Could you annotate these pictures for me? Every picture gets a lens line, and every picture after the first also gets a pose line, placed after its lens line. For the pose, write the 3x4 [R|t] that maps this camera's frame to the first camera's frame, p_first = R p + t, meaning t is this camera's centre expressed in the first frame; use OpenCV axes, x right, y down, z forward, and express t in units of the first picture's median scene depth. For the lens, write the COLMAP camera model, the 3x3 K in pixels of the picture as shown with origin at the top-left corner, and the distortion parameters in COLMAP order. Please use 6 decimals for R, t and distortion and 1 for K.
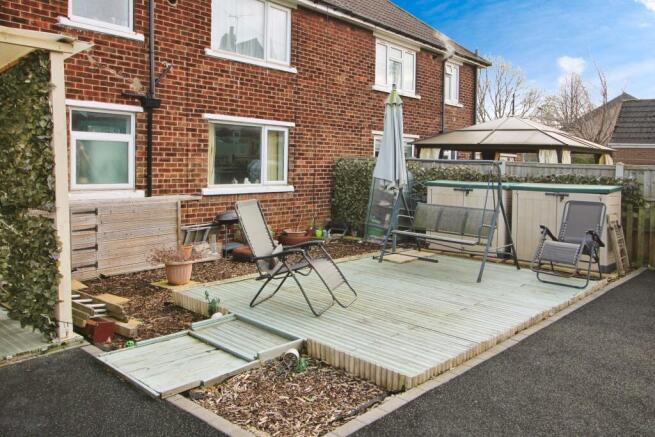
lens RADIAL K [[523.1, 0, 330.3], [0, 523.1, 165.3], [0, 0, 1]] dist [-0.000041, -0.000546]
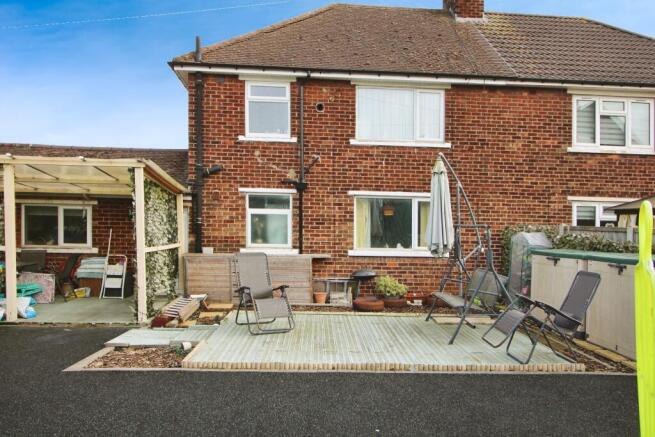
lens RADIAL K [[523.1, 0, 329.7], [0, 523.1, 221.5], [0, 0, 1]] dist [-0.000041, -0.000546]
pose [[0.692111, -0.014962, -0.721636, 0.651329], [-0.010709, 0.999462, -0.030993, 0.014894], [0.721711, 0.029178, 0.691579, 0.096673]]
